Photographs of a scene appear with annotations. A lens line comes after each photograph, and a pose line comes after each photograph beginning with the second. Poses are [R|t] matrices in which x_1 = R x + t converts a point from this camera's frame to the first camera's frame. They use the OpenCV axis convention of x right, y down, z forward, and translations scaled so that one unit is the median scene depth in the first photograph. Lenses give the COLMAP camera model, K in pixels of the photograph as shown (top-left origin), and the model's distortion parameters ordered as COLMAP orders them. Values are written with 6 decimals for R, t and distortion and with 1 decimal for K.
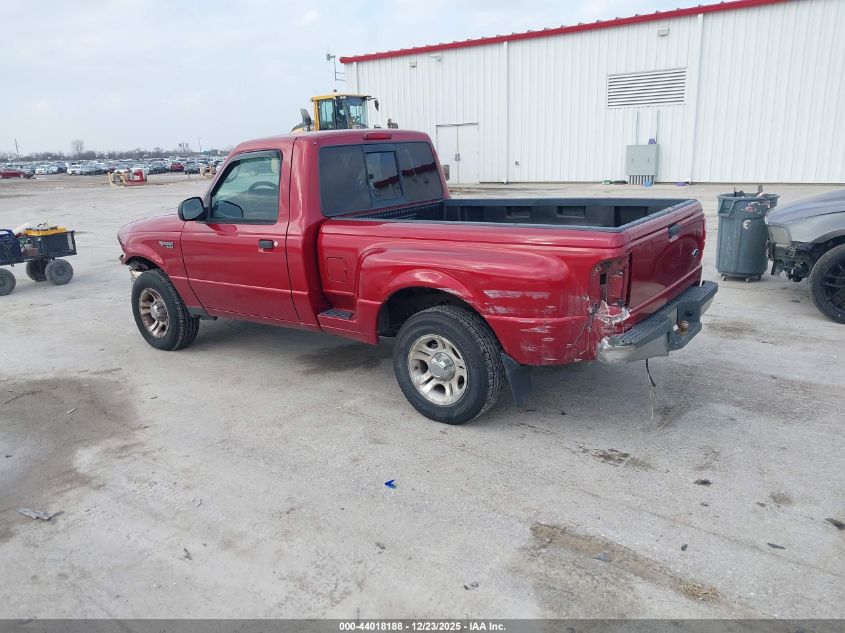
lens RADIAL K [[646.8, 0, 422.6], [0, 646.8, 300.7], [0, 0, 1]] dist [0.074667, -0.103252]
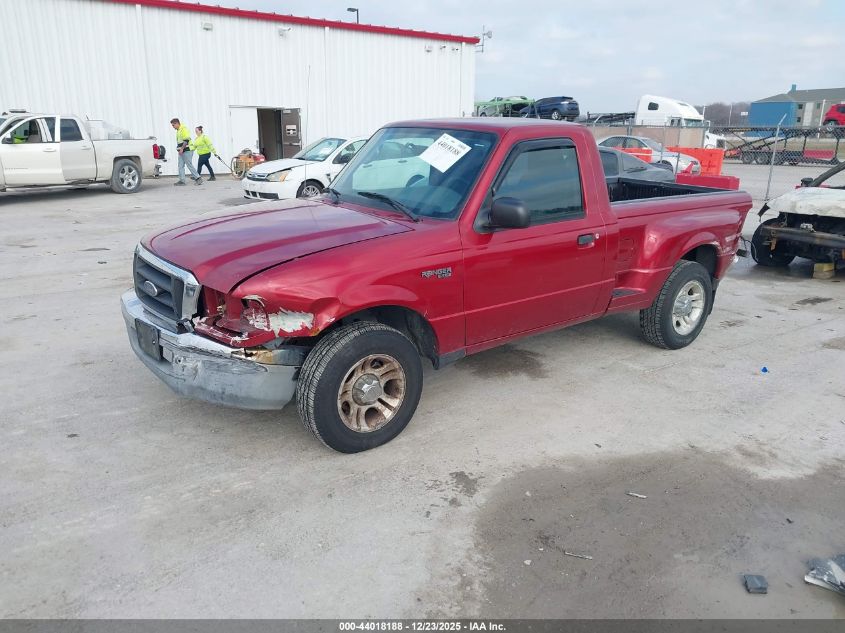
lens RADIAL K [[646.8, 0, 422.6], [0, 646.8, 300.7], [0, 0, 1]] dist [0.074667, -0.103252]
pose [[0.279707, -0.201949, 0.938606, -1.178604], [0.197487, 0.968824, 0.149599, -0.183389], [-0.939555, 0.143518, 0.310869, 0.925980]]
